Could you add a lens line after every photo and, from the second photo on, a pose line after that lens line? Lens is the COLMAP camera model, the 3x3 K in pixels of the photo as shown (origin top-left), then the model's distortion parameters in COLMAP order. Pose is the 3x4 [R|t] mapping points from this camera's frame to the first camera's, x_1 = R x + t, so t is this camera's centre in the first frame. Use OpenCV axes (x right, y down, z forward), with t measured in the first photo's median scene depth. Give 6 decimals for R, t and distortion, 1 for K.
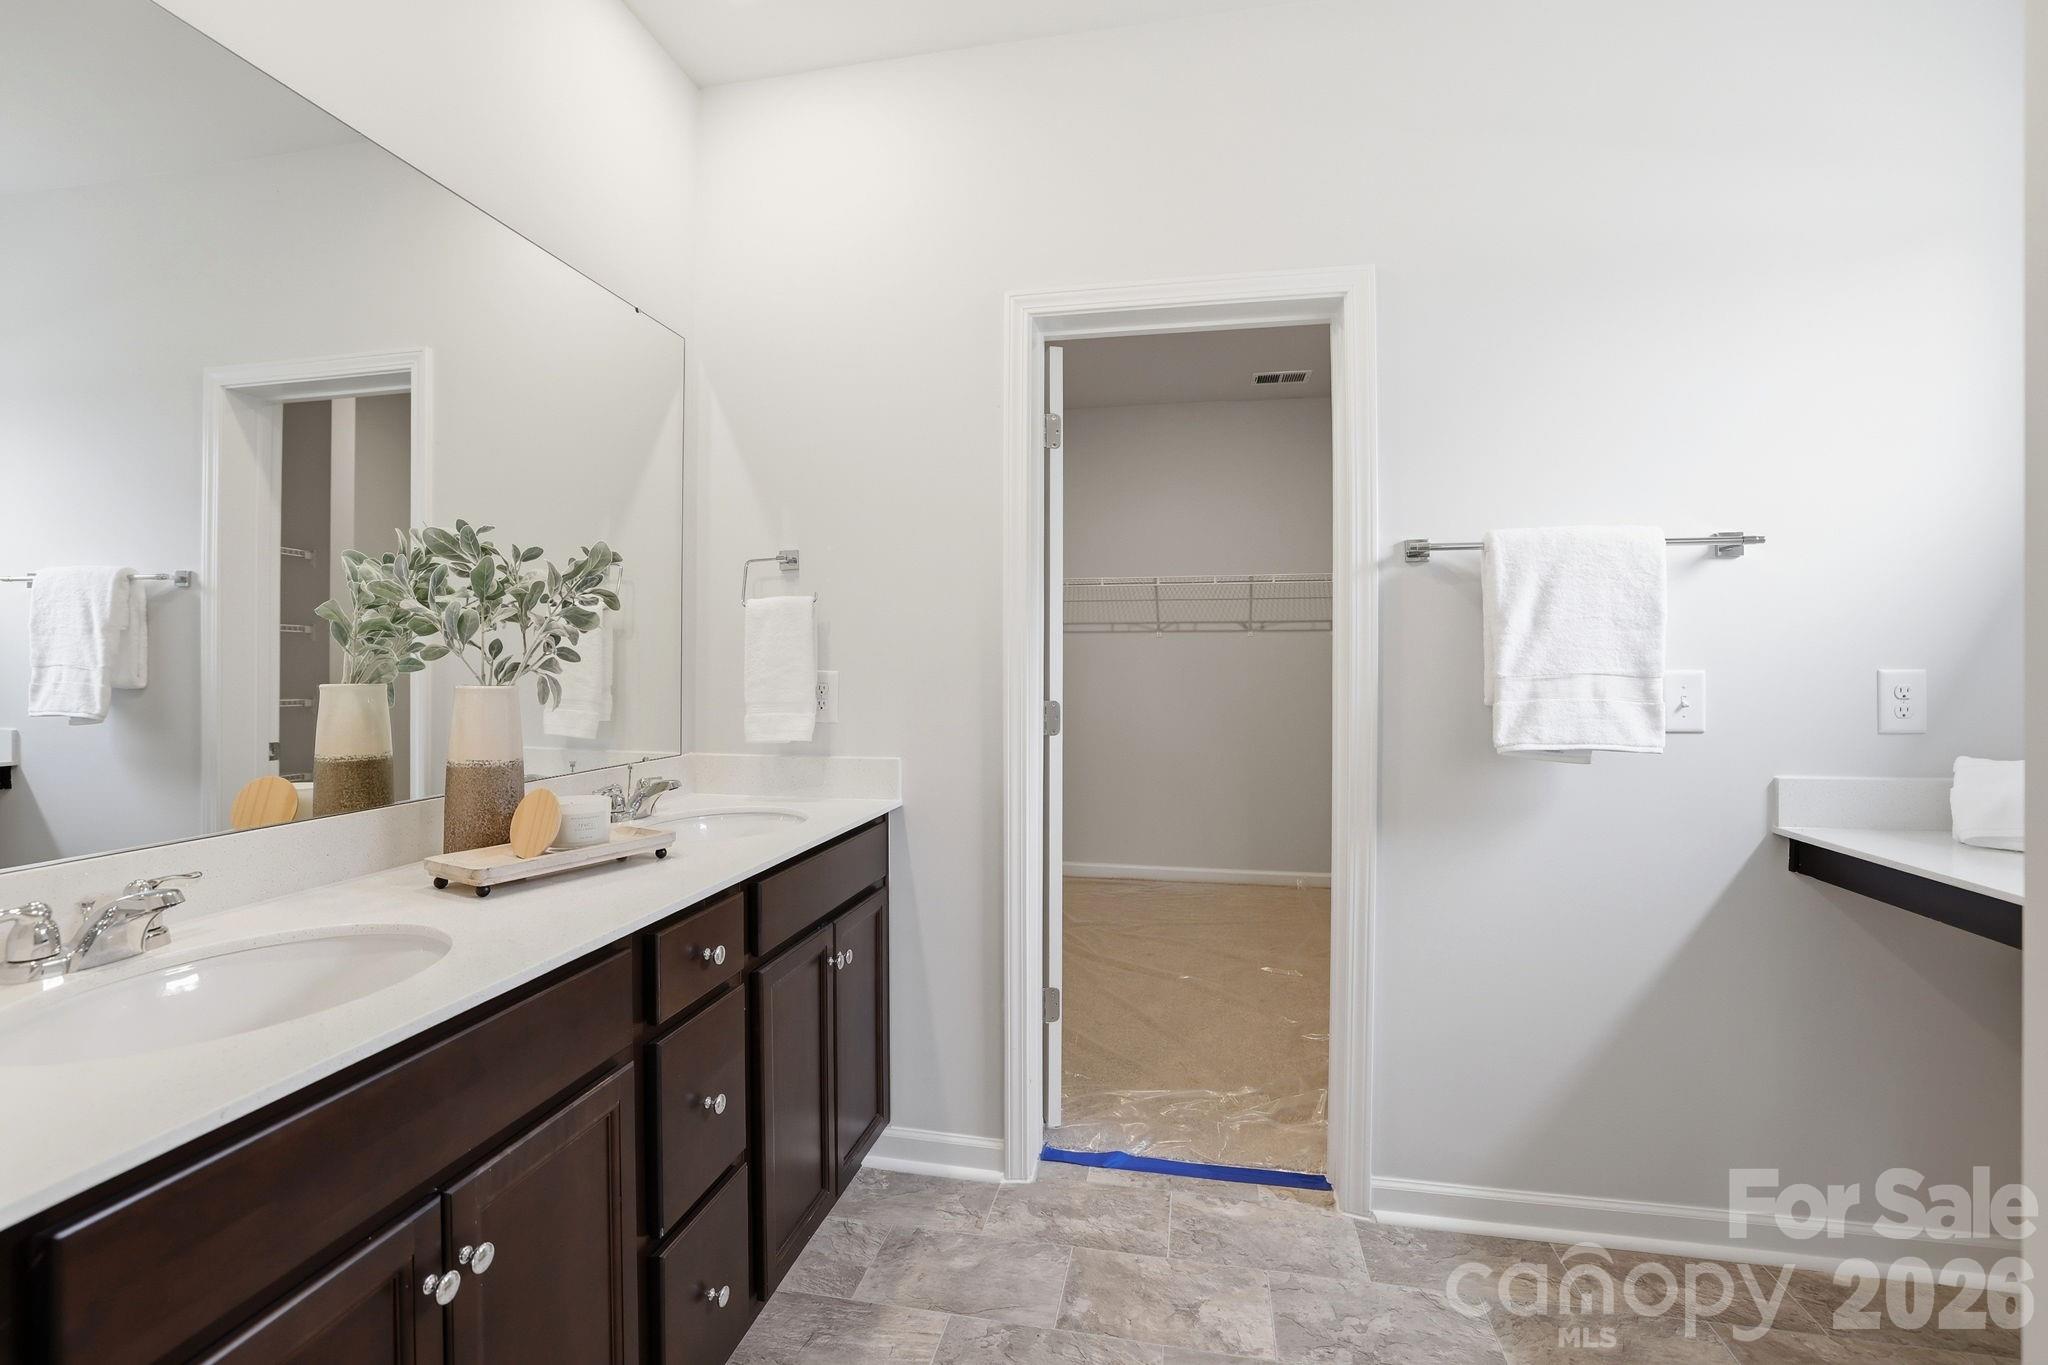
lens RADIAL K [[897.3, 0, 1023.1], [0, 897.3, 676.4], [0, 0, 1]] dist [-0.001197, -0.000045]
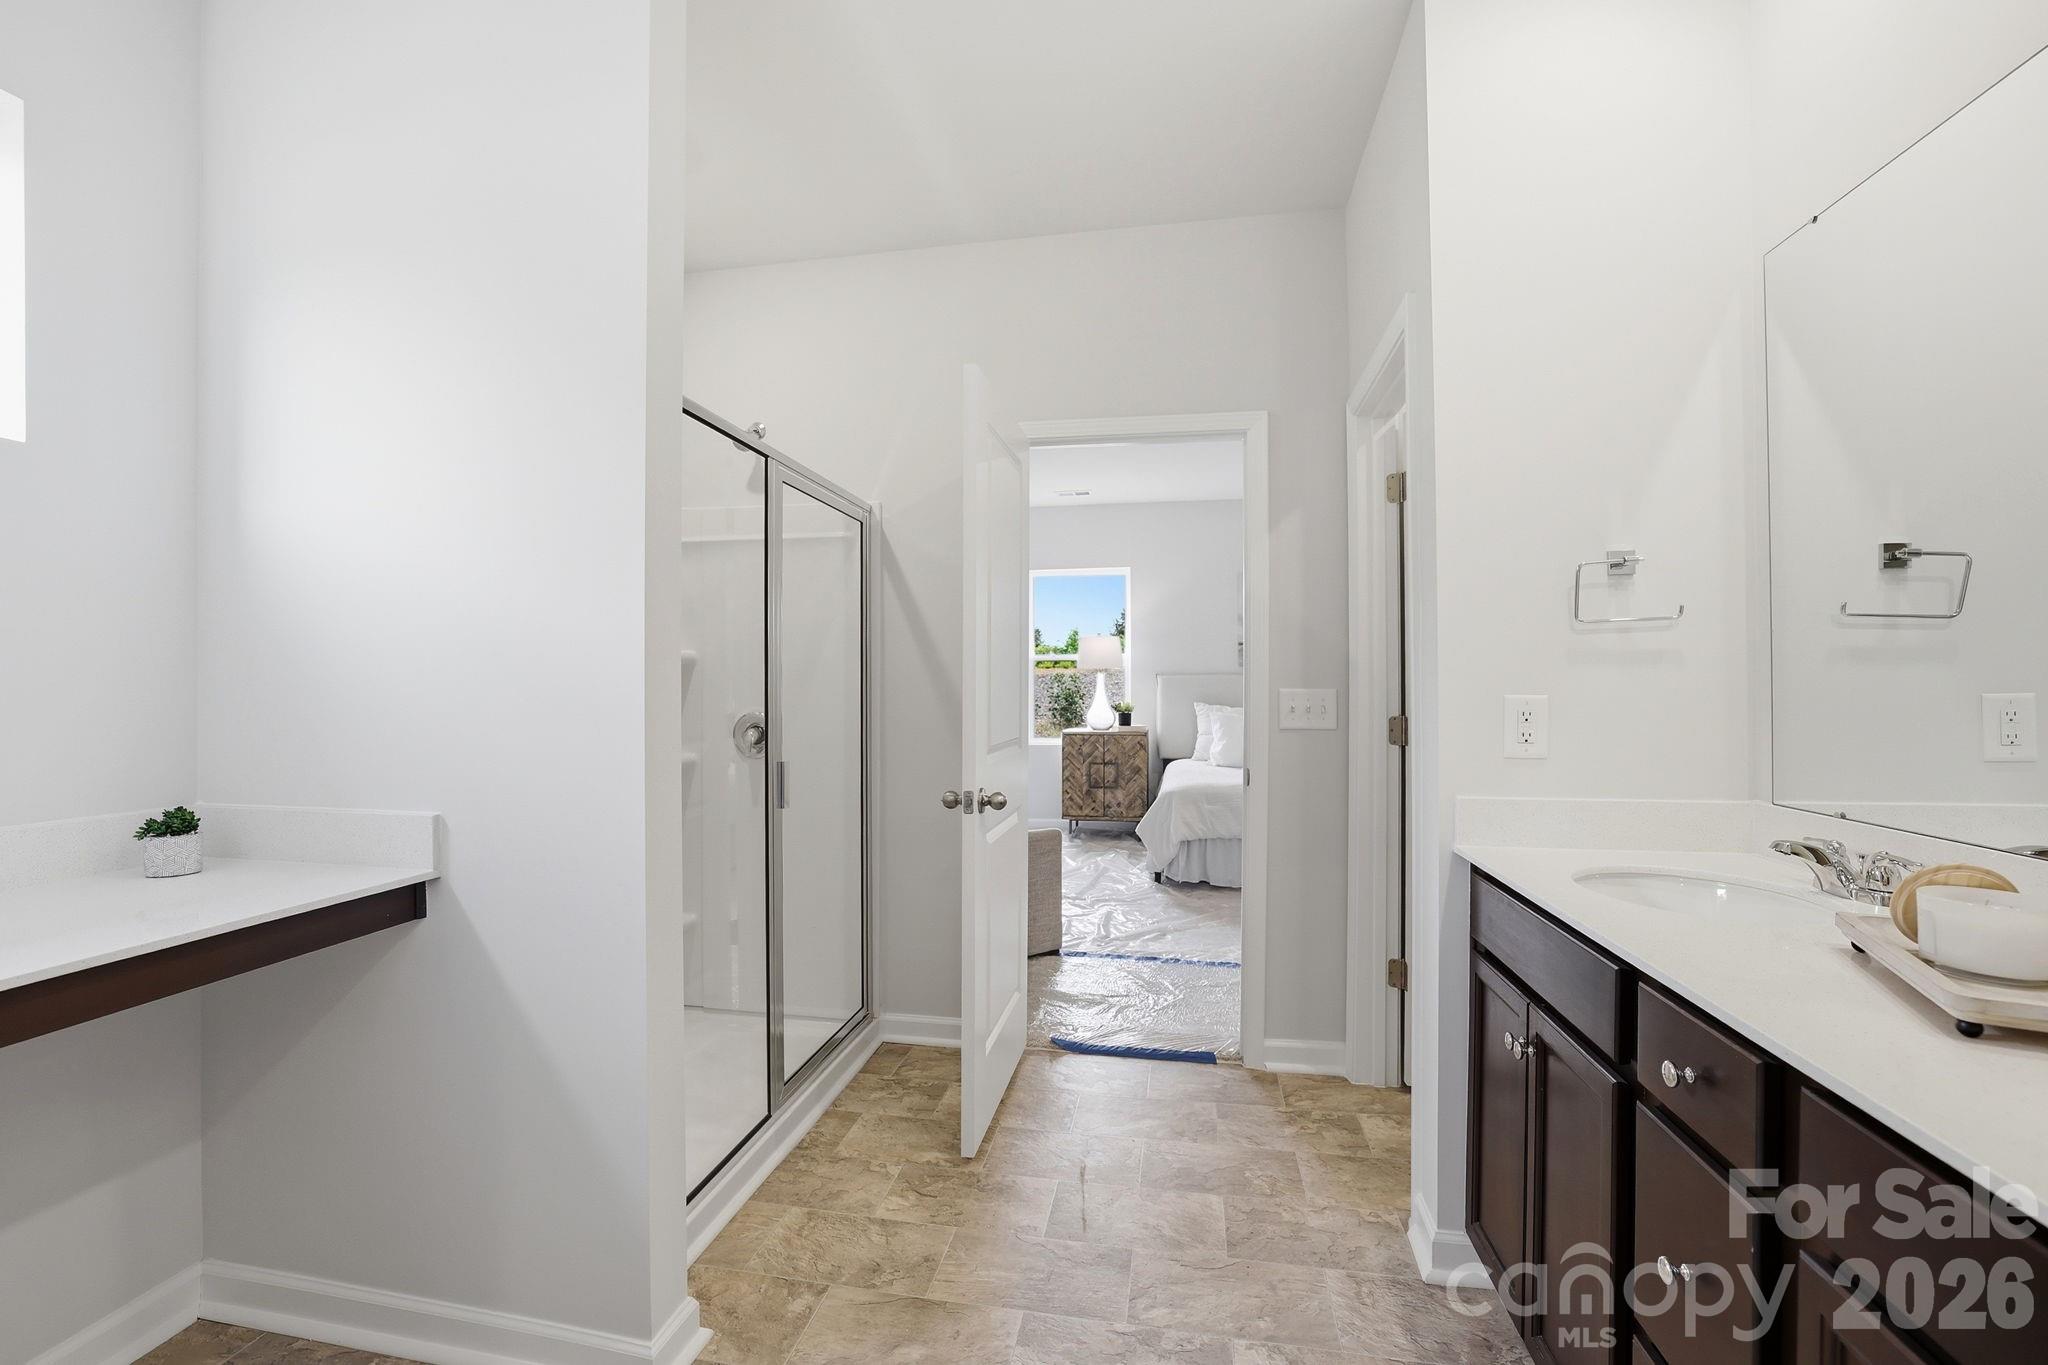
lens RADIAL K [[897.3, 0, 1018.9], [0, 897.3, 686.4], [0, 0, 1]] dist [-0.001197, -0.000045]
pose [[-0.999928, 0.009697, -0.007099, -0.190429], [0.009643, 0.999925, 0.007583, -0.015702], [0.007172, 0.007514, -0.999946, 2.053903]]
